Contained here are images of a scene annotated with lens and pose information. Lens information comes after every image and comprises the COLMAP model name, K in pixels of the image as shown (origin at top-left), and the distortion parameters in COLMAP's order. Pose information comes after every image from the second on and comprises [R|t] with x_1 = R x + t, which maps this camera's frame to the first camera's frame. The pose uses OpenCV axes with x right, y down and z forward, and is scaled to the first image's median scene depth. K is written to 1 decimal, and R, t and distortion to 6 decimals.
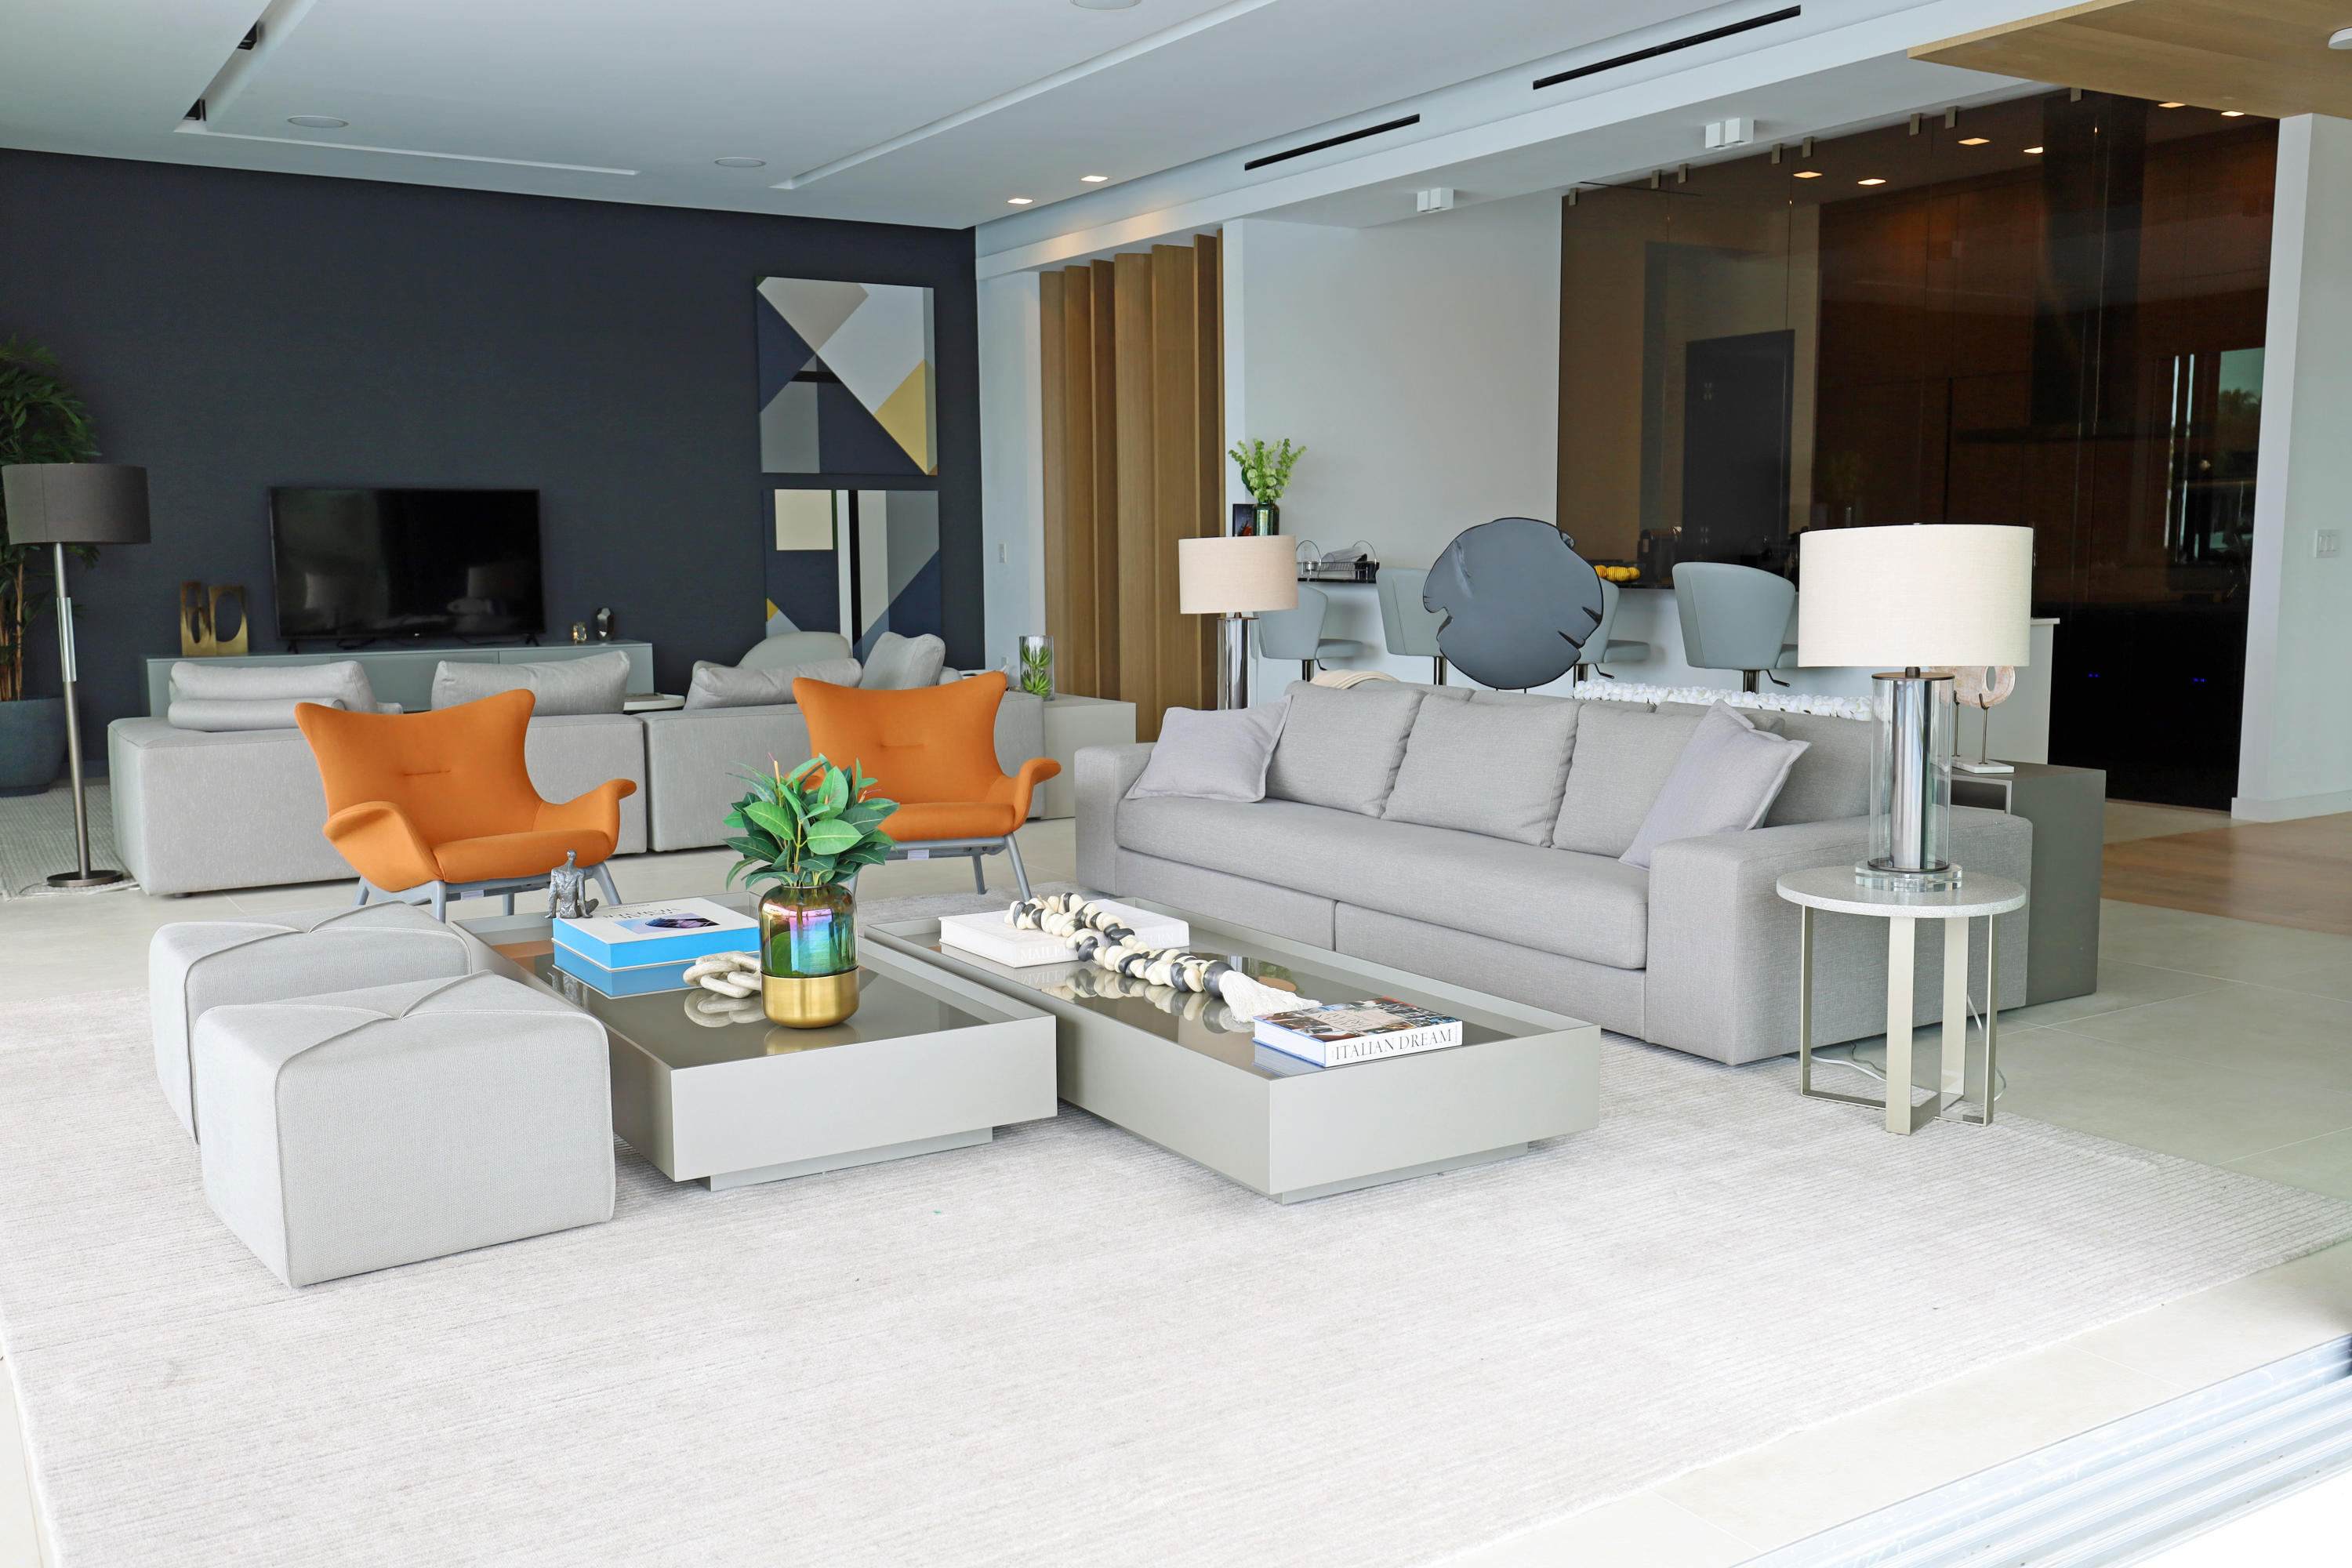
lens RADIAL K [[1949.3, 0, 1176.0], [0, 1949.3, 784.0], [0, 0, 1]] dist [0.038366, 0.000527]
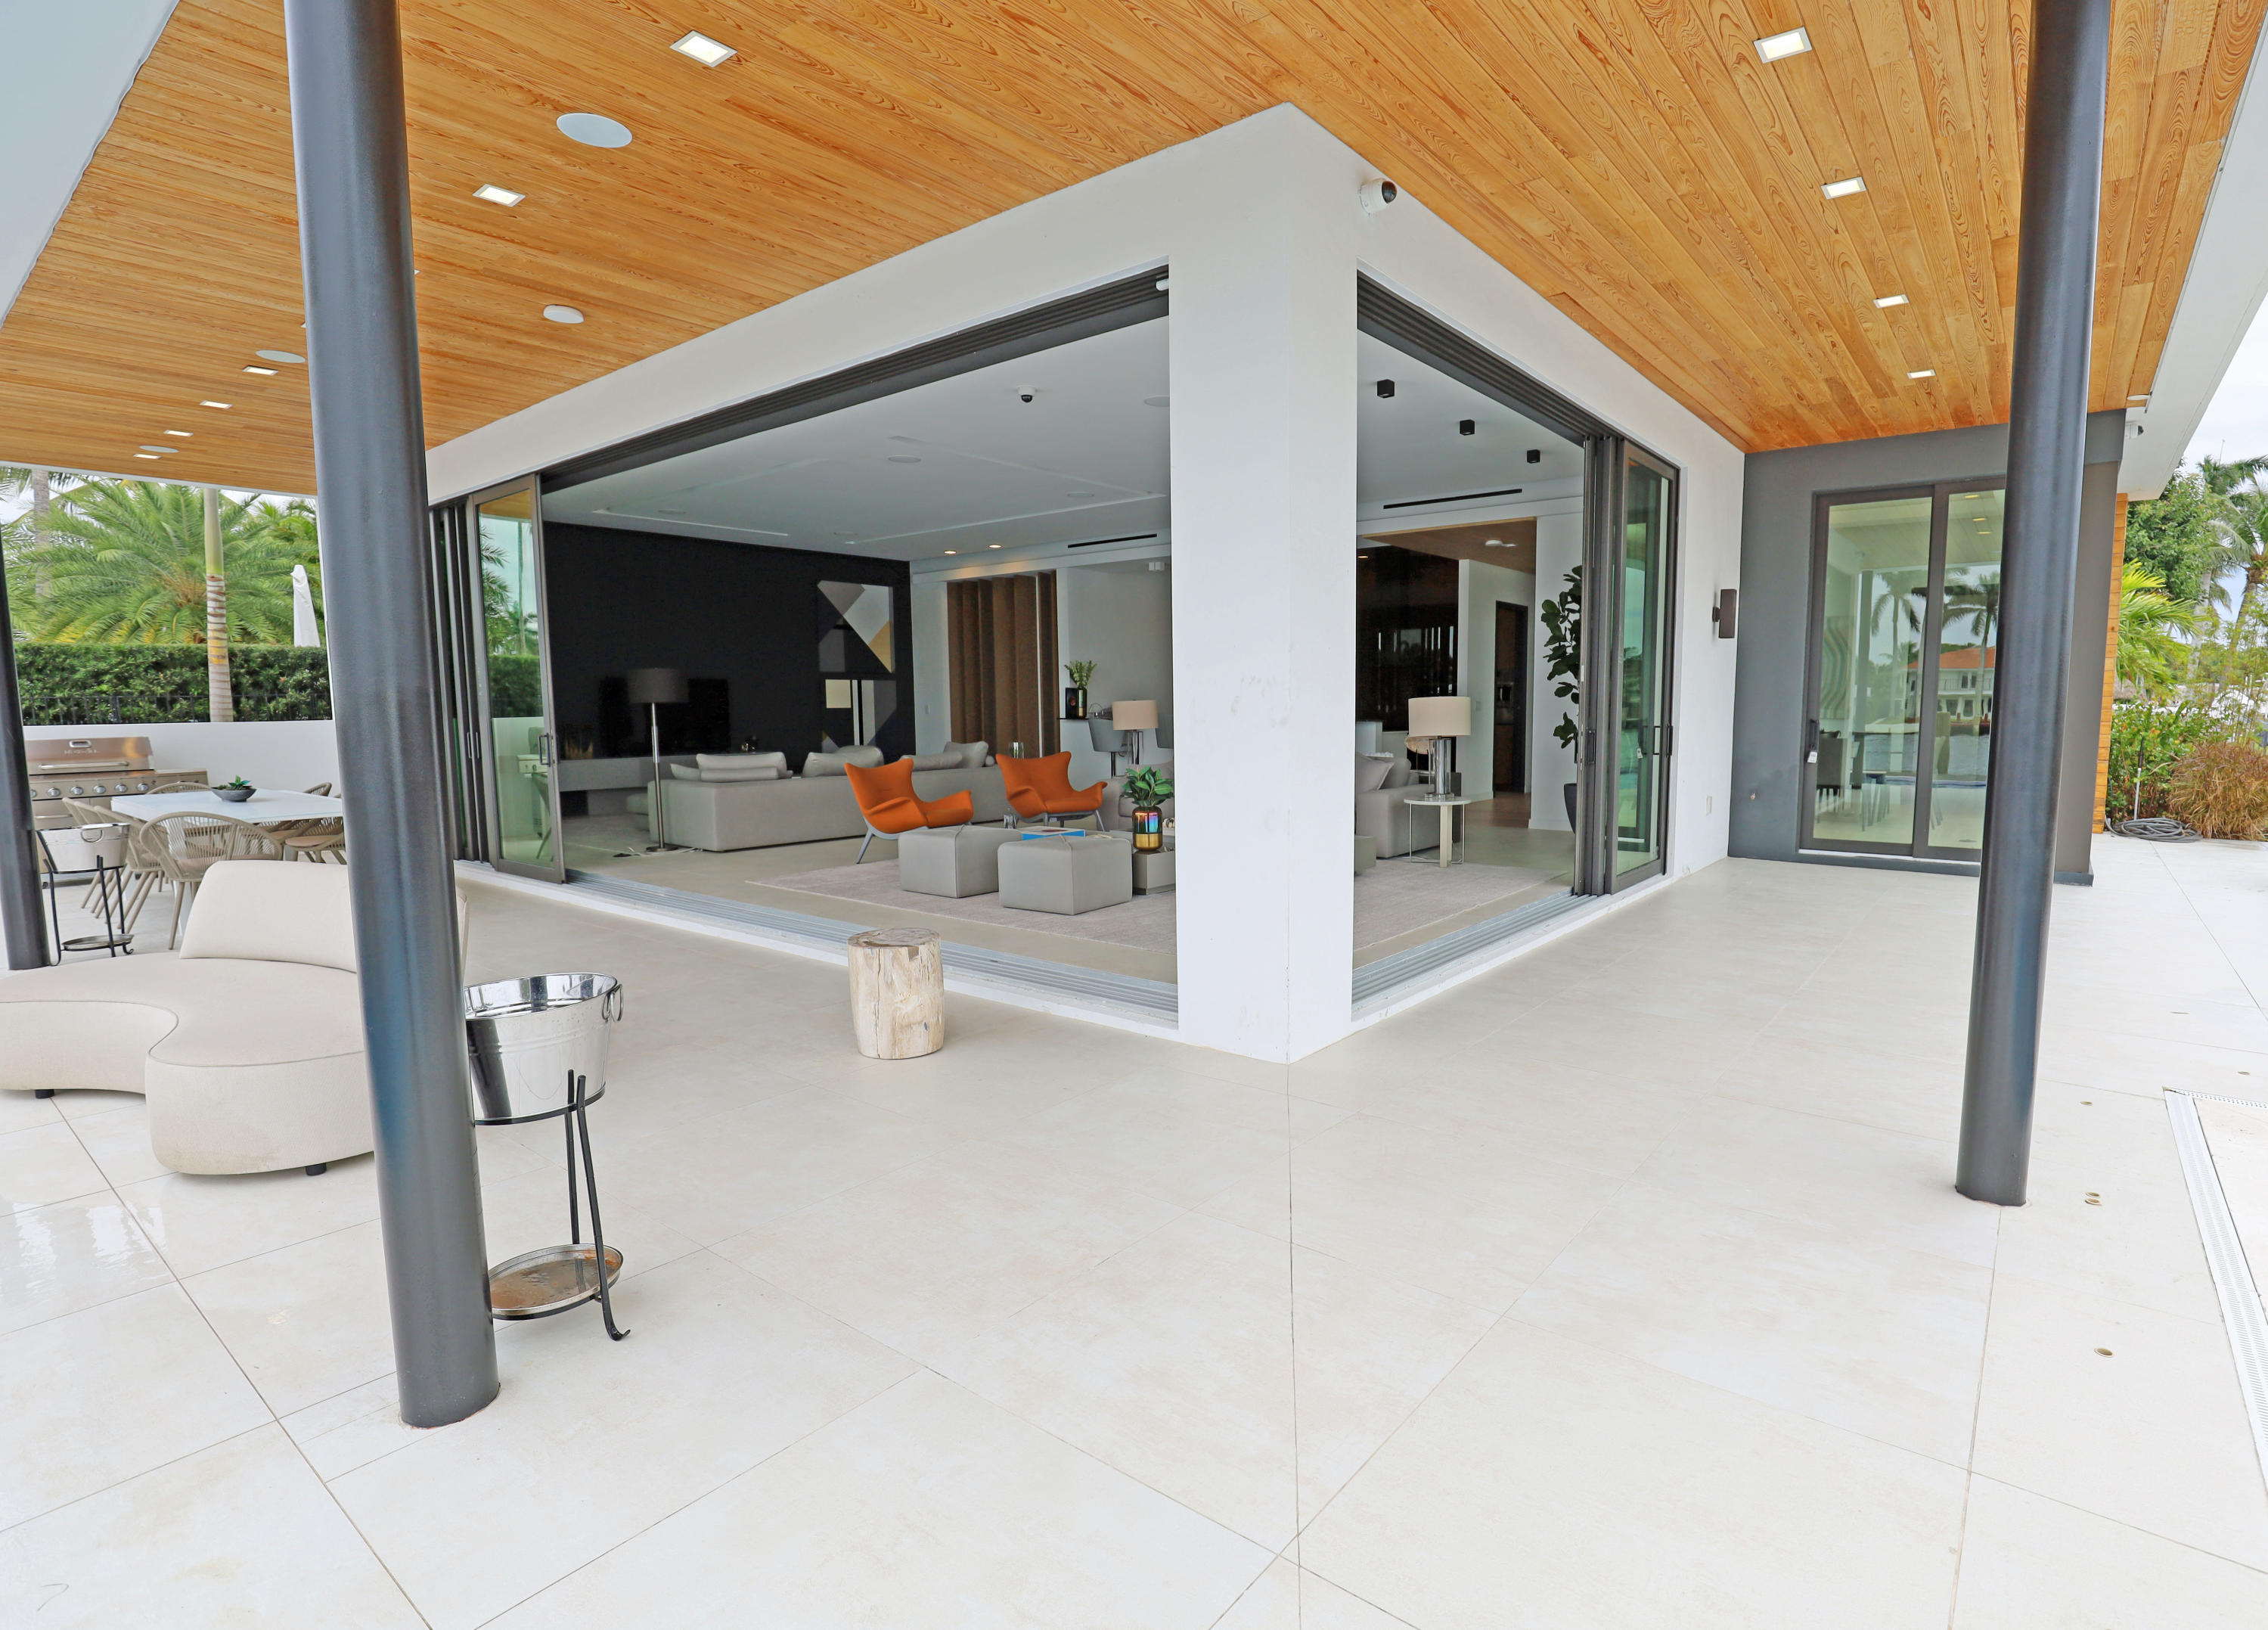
lens RADIAL K [[1116.0, 0, 1134.0], [0, 1116.0, 815.0], [0, 0, 1]] dist [0.000234, 0.000005]
pose [[0.951723, -0.027808, 0.305695, -0.261146], [0.036162, 0.999110, -0.021695, 0.035360], [-0.304819, 0.031702, 0.951882, -0.255828]]
